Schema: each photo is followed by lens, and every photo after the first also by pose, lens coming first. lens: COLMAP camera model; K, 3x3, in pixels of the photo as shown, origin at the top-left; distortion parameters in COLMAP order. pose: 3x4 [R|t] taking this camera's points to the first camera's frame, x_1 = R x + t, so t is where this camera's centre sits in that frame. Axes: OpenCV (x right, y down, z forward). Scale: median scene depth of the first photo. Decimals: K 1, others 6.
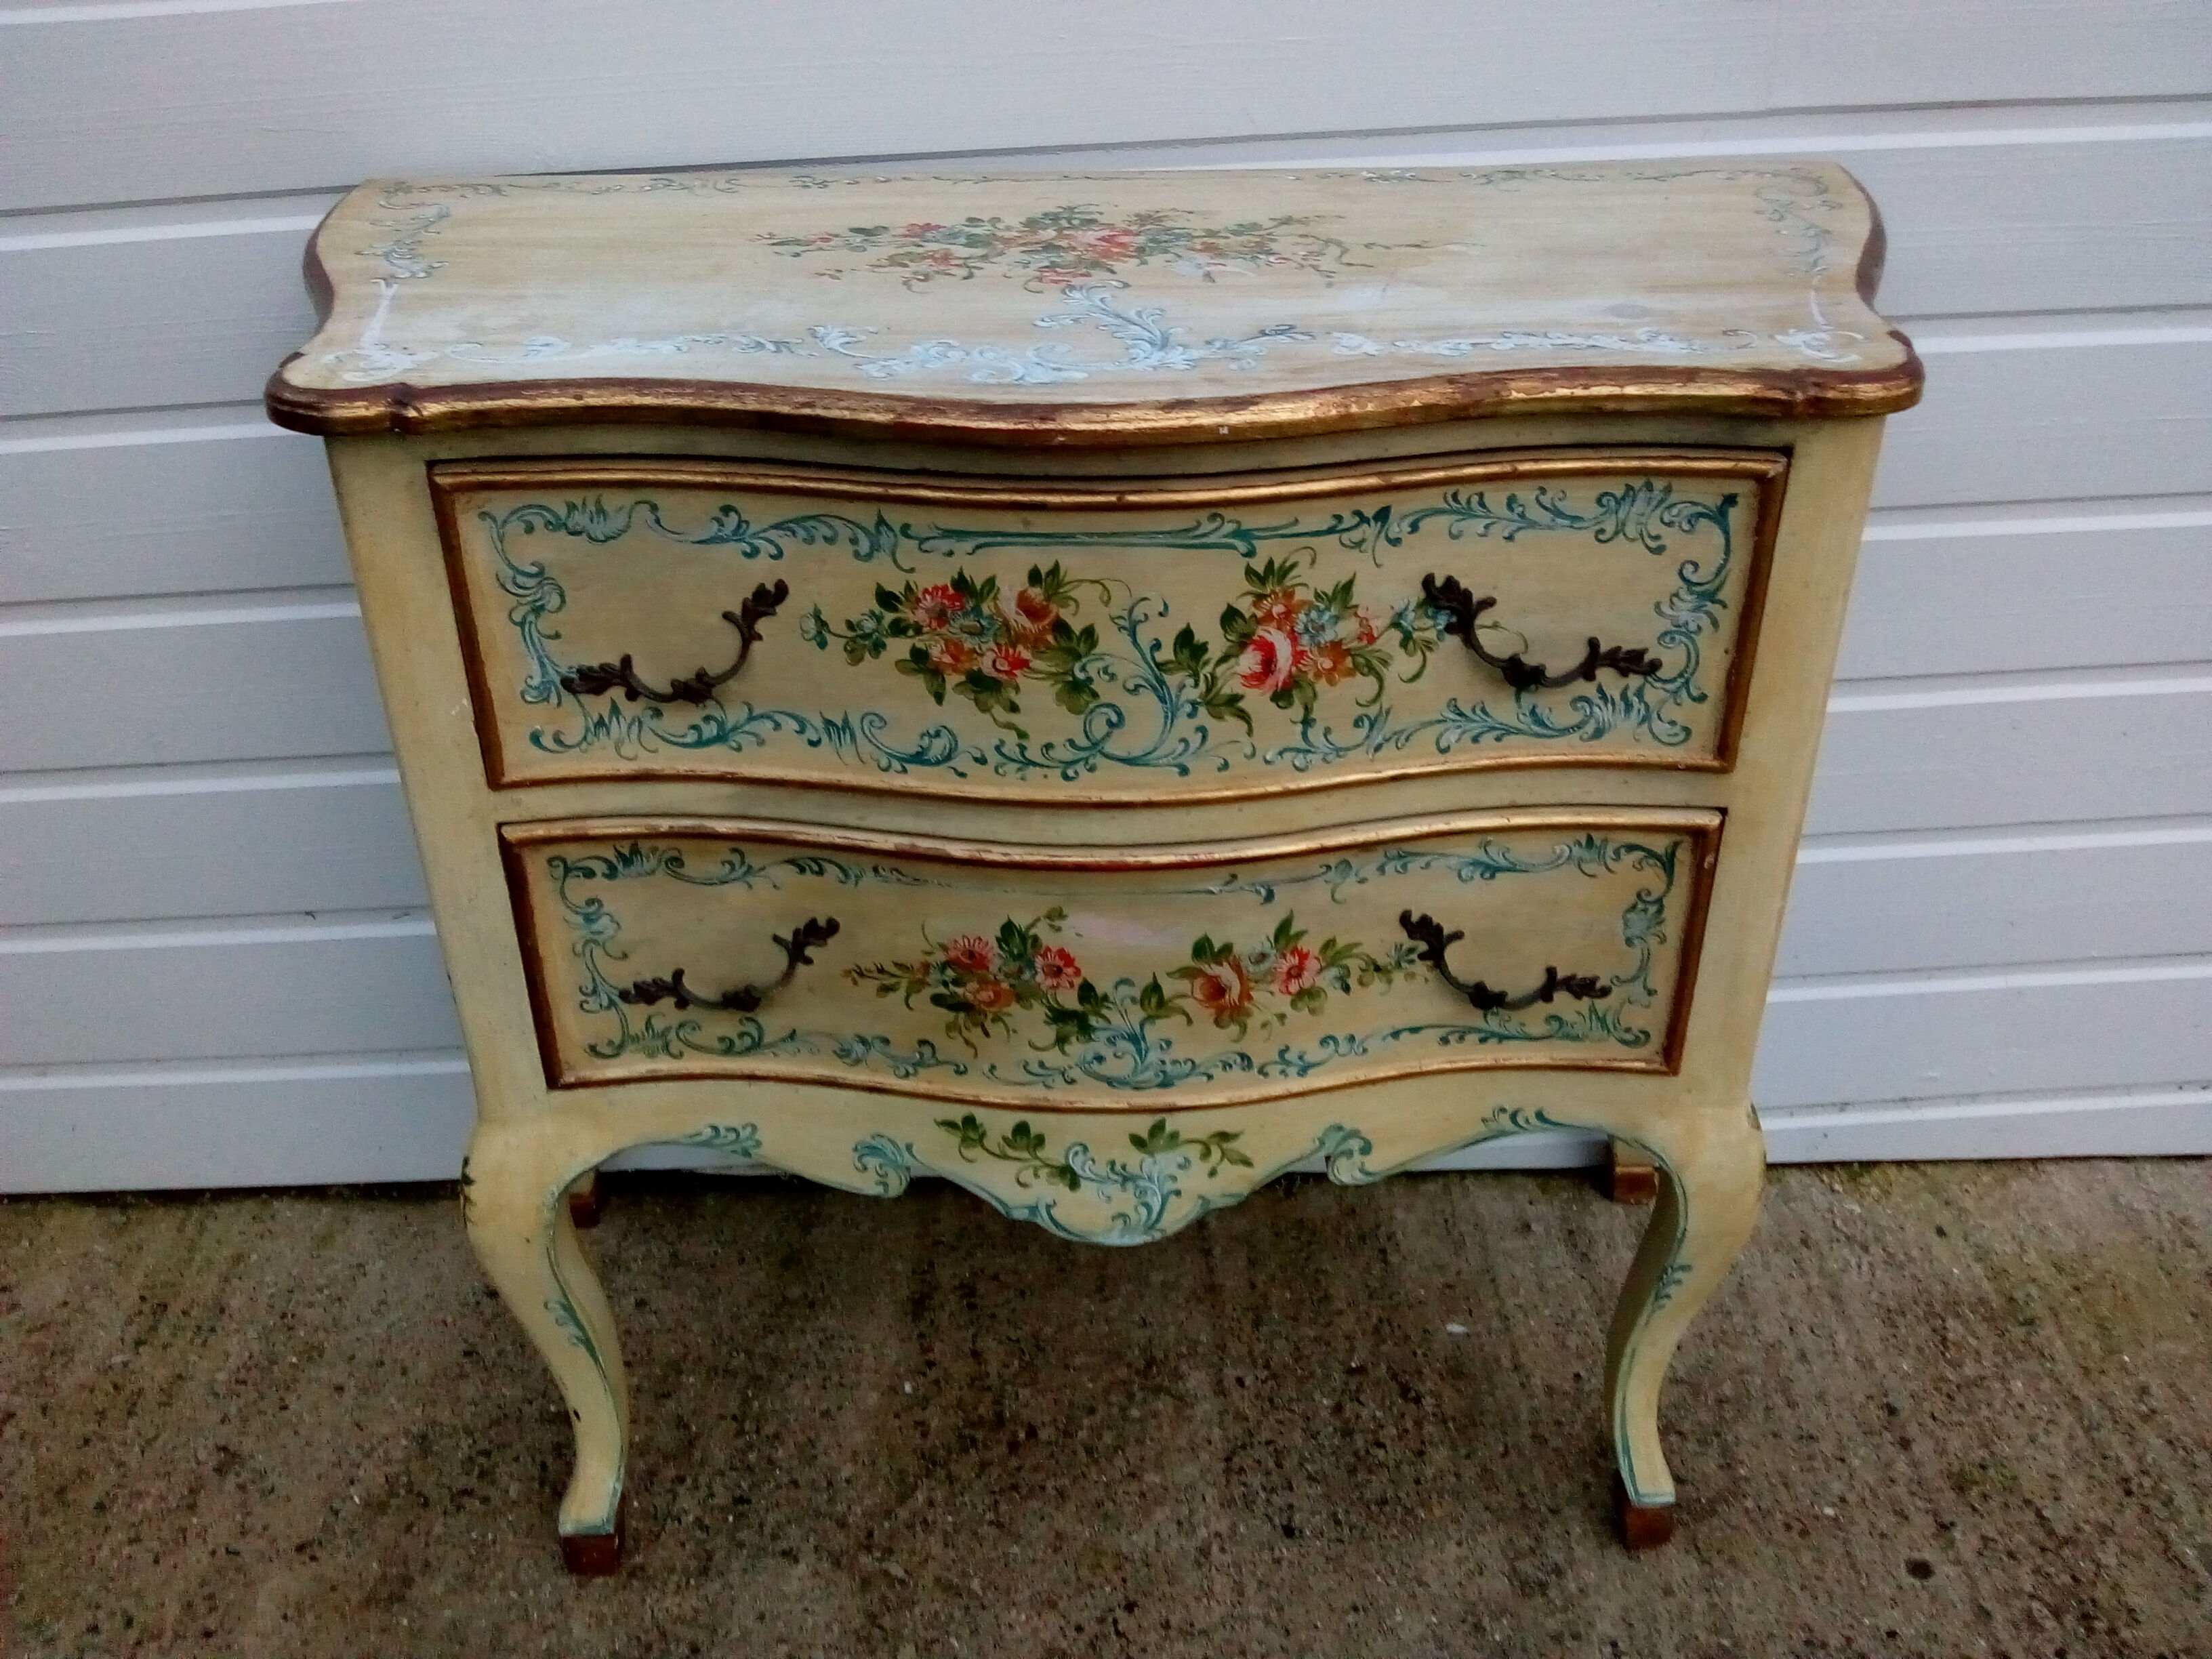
lens RADIAL K [[1984.6, 0, 1094.1], [0, 1984.6, 816.8], [0, 0, 1]] dist [-0.007815, -0.043299]
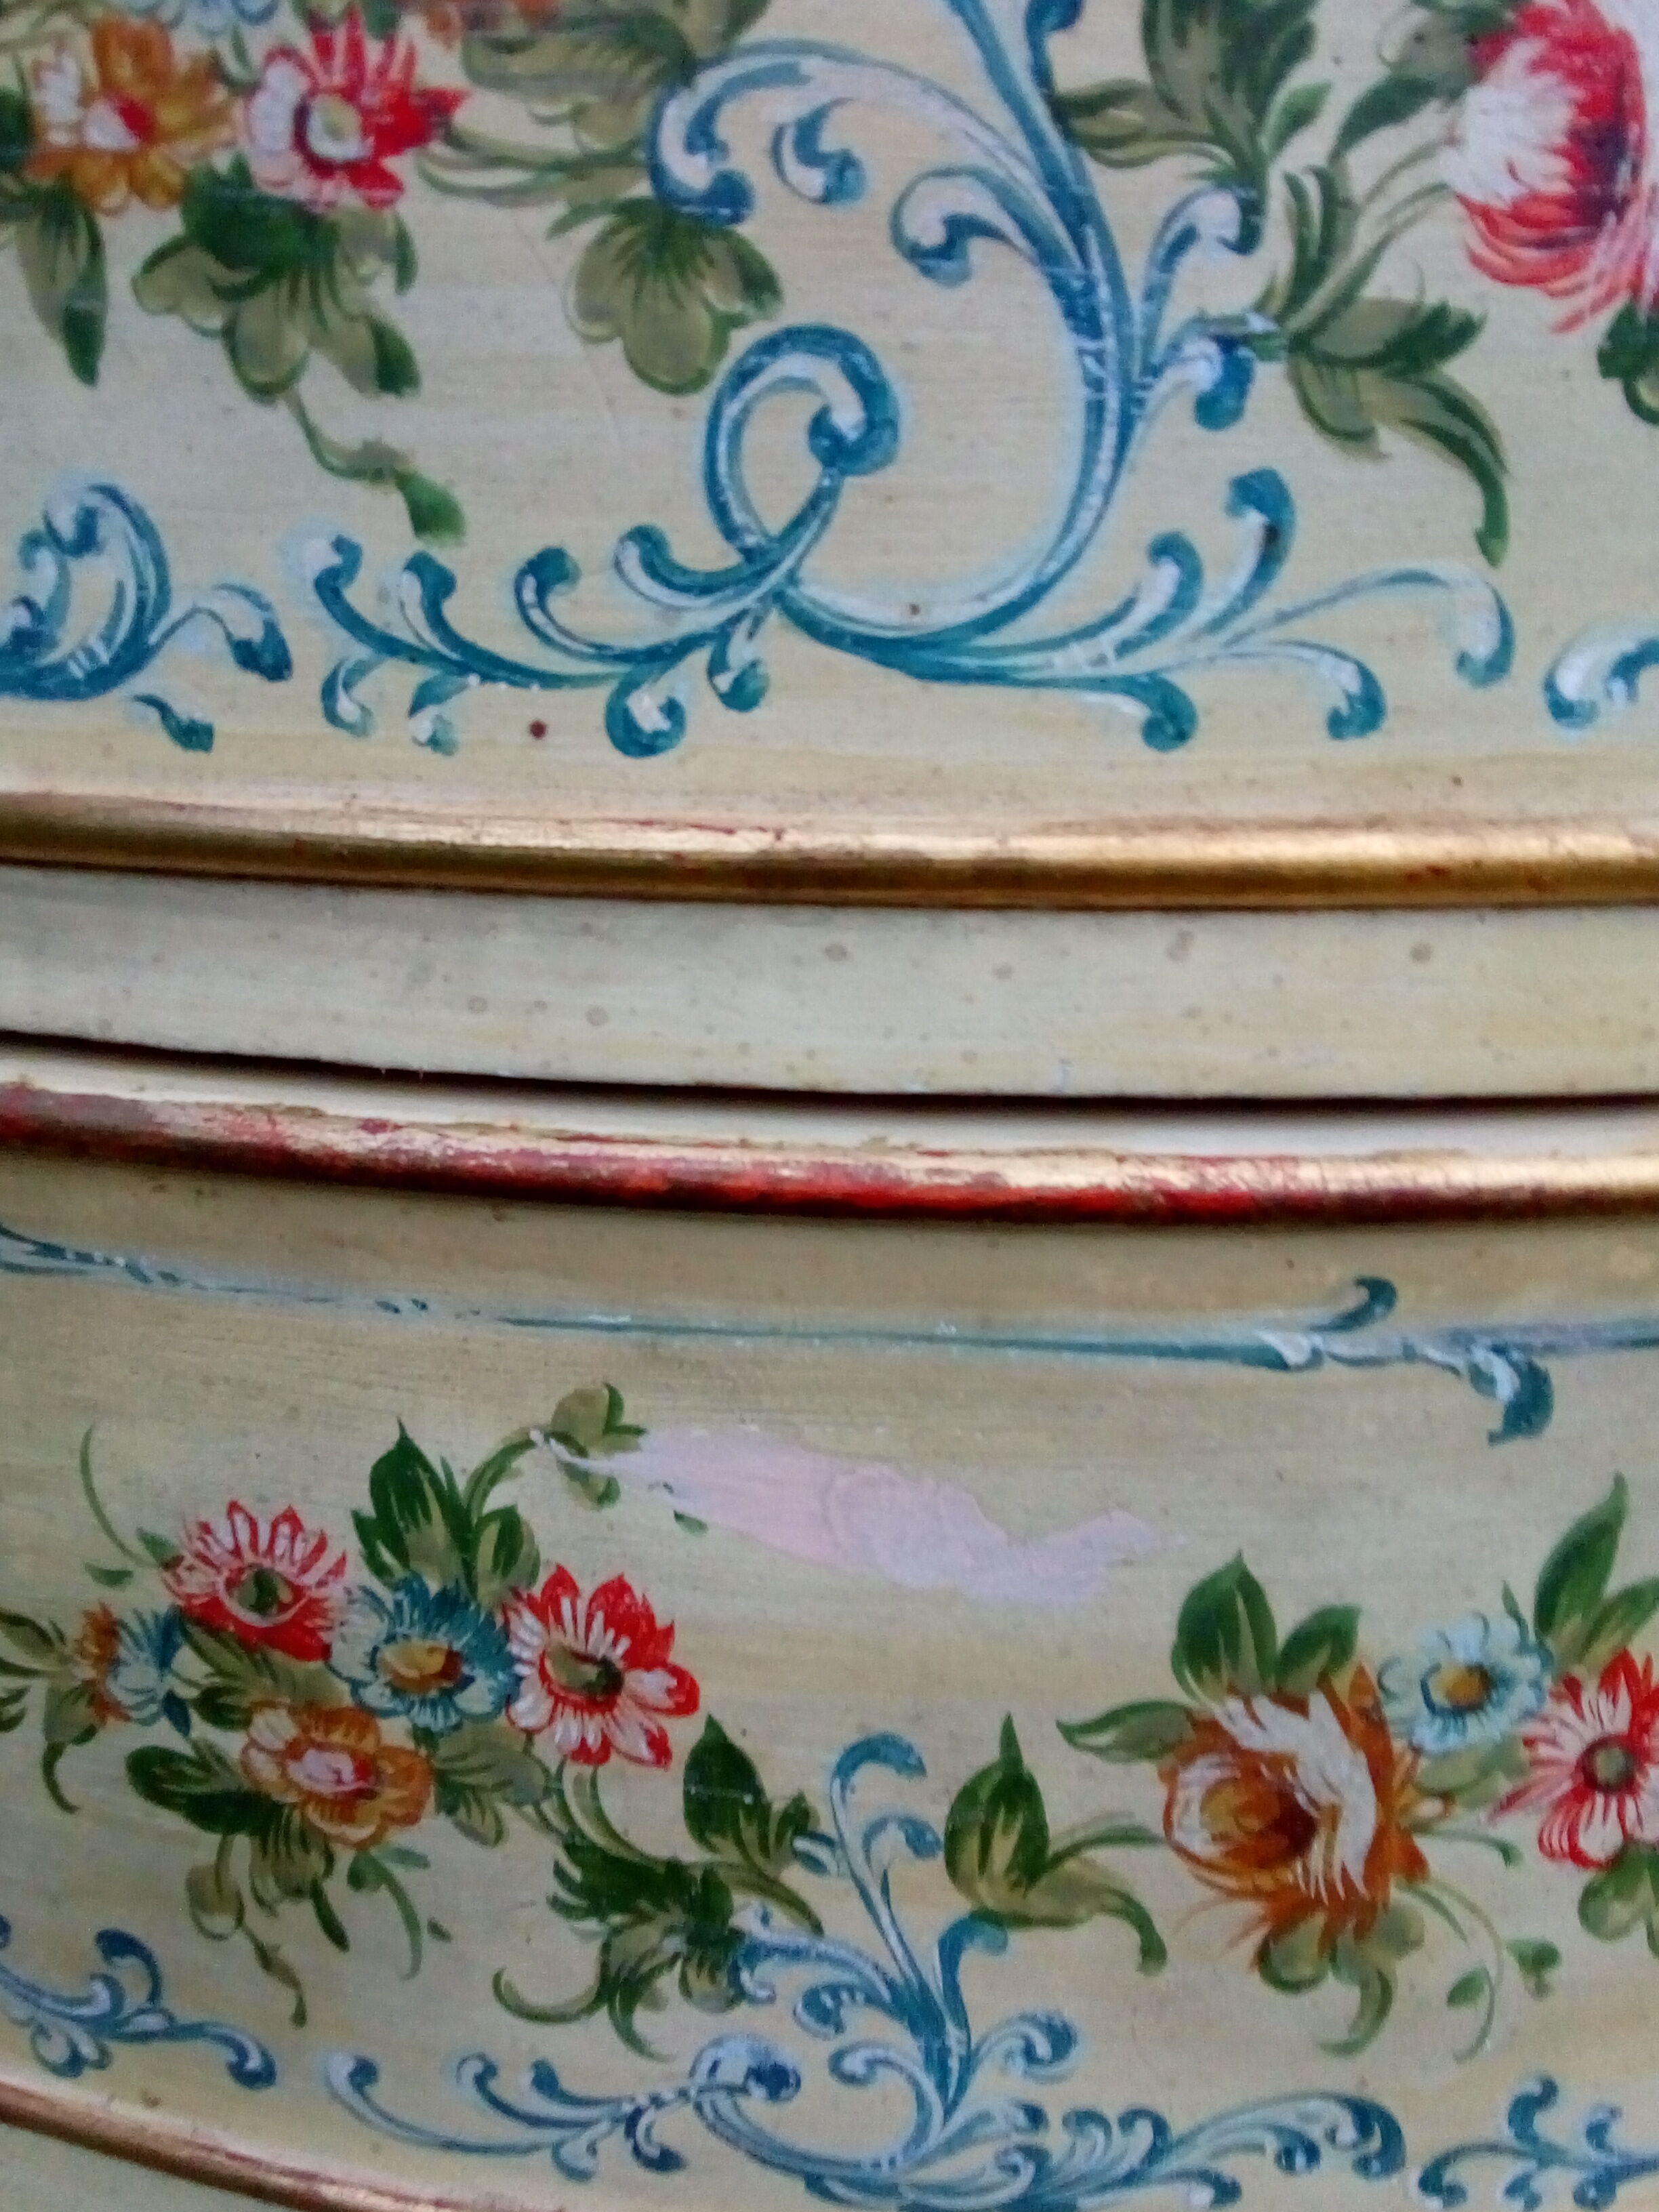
lens RADIAL K [[2225.1, 0, 810.3], [0, 2225.1, 1042.1], [0, 0, 1]] dist [-0.017140, 0.000000]
pose [[0.993691, 0.042766, -0.103674, 0.032691], [-0.067555, 0.966156, -0.248957, 0.072357], [0.089519, 0.254390, 0.962950, 0.769160]]
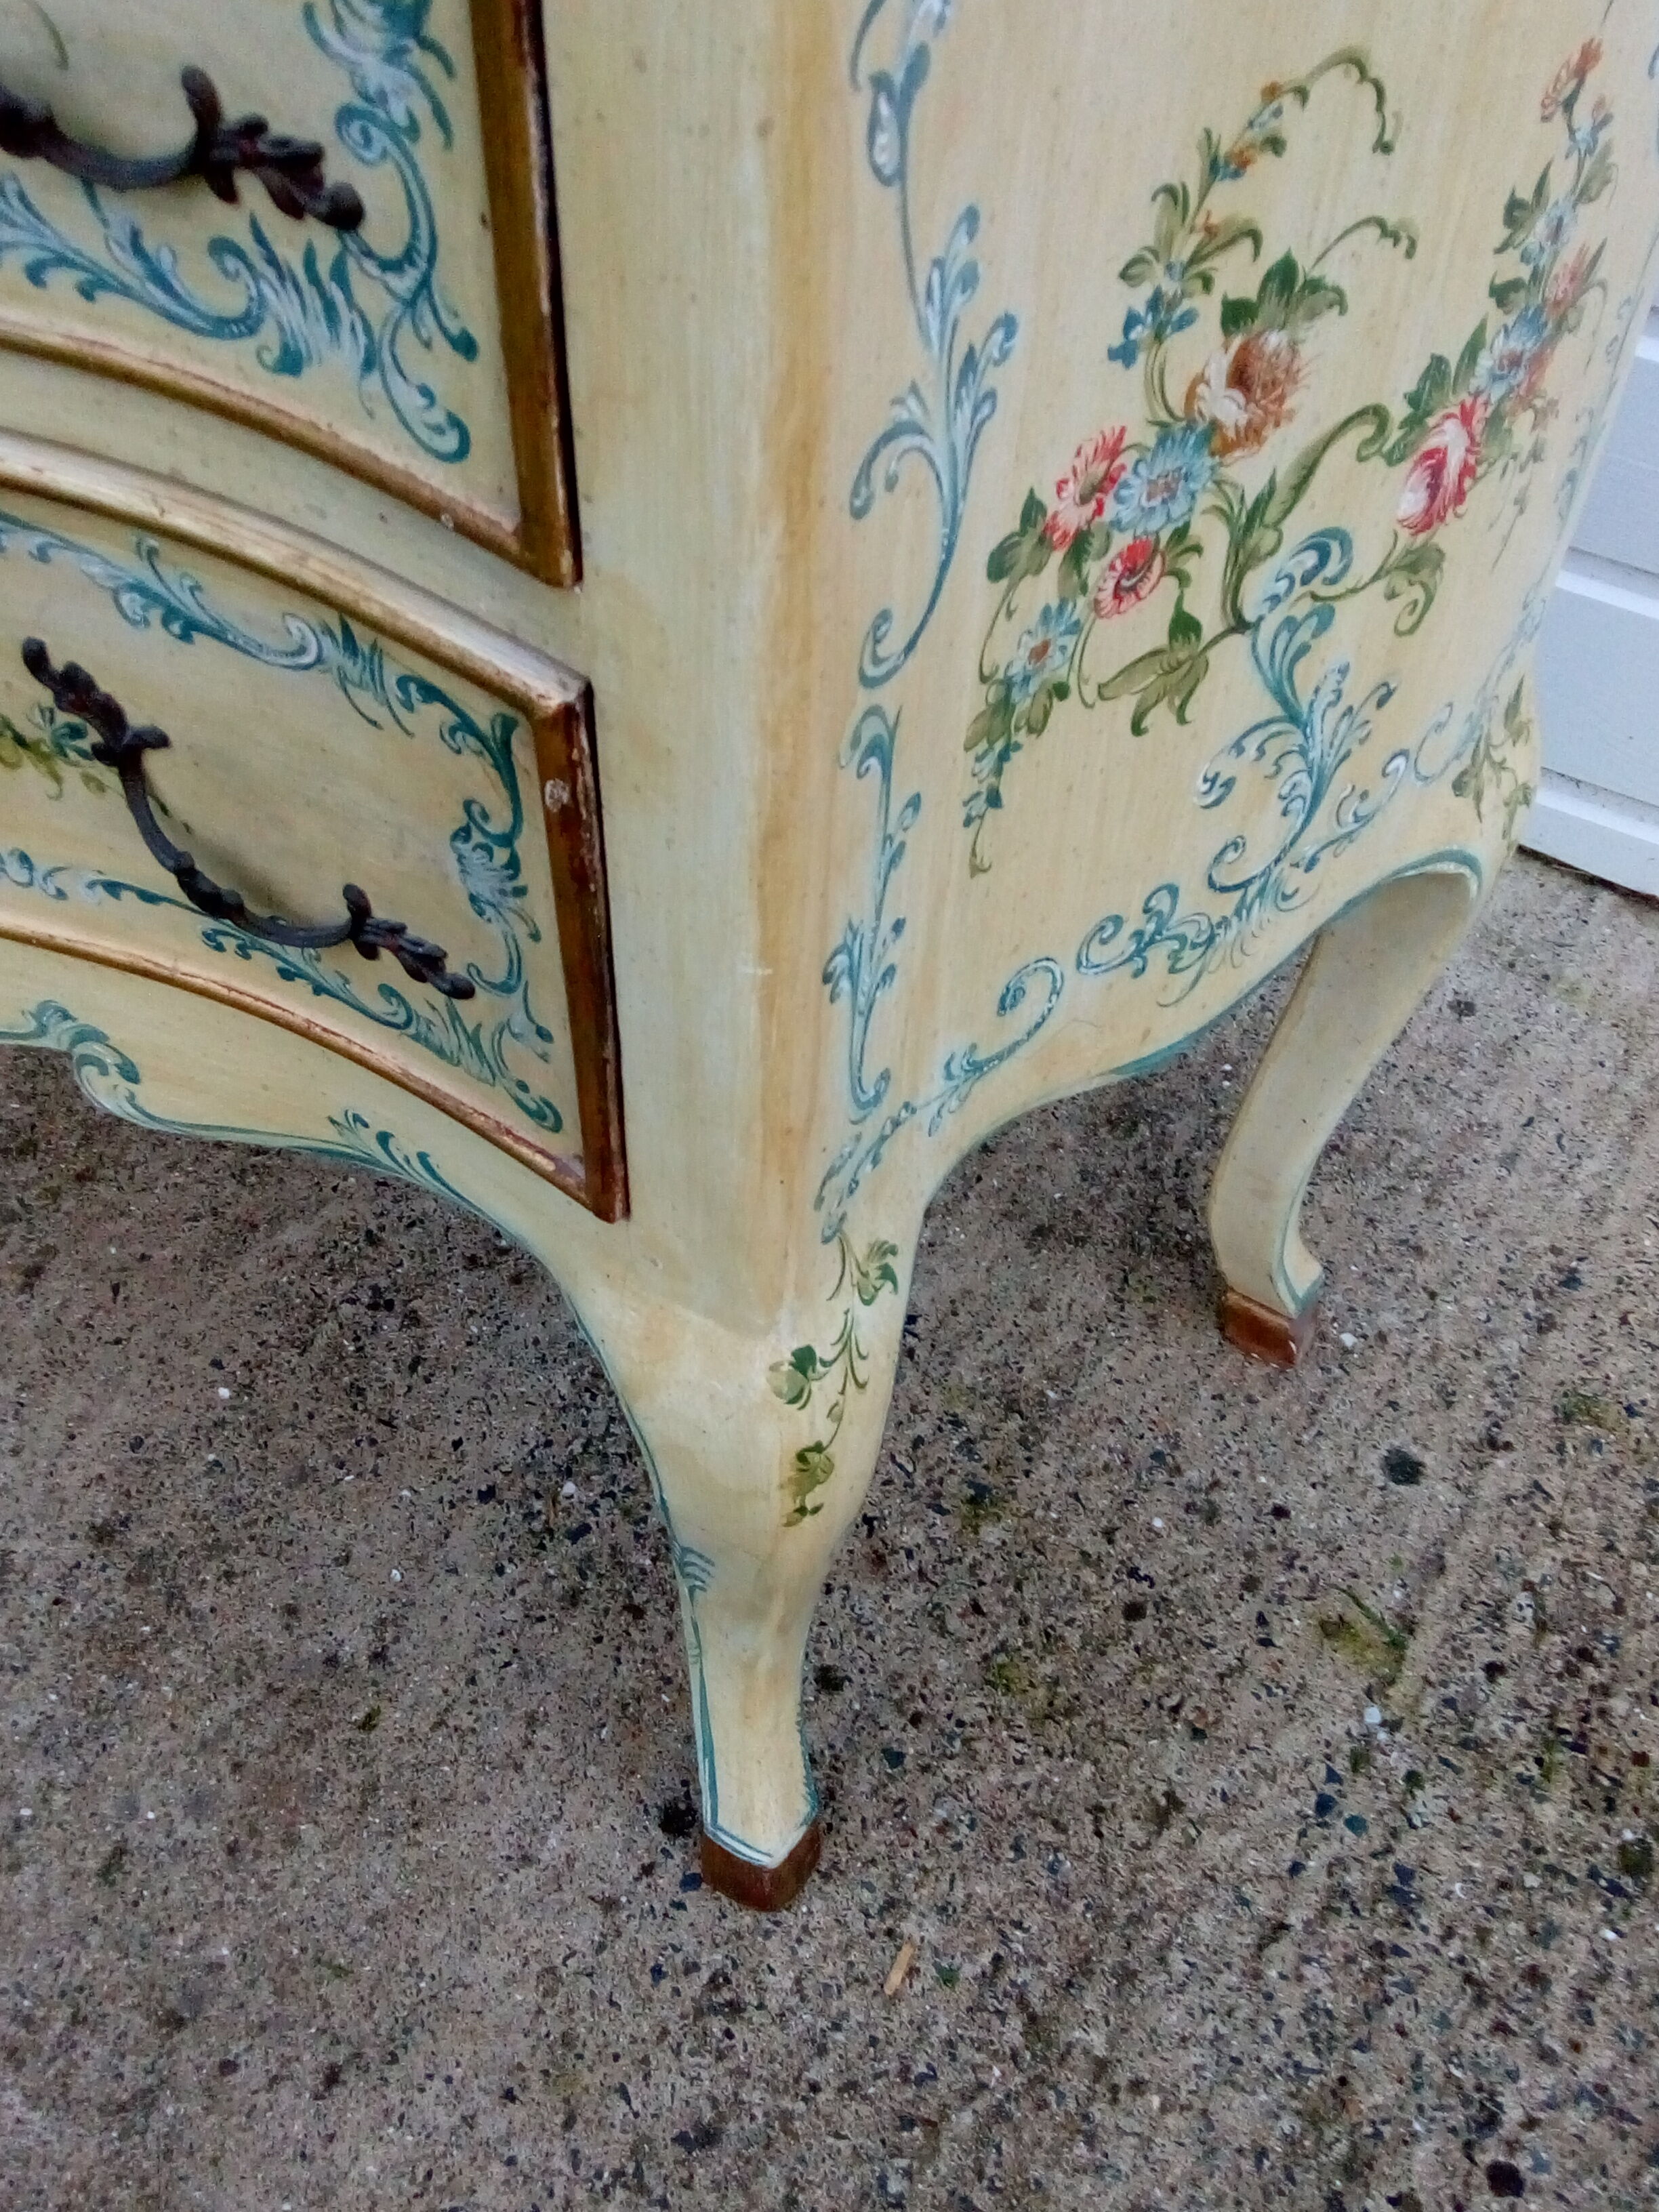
lens RADIAL K [[2225.1, 0, 788.0], [0, 2225.1, 1040.3], [0, 0, 1]] dist [-0.017140, 0.000000]
pose [[0.845982, 0.420649, -0.327671, 0.539630], [-0.308890, 0.887530, 0.341874, -0.103628], [0.434627, -0.188005, 0.880769, 0.658085]]
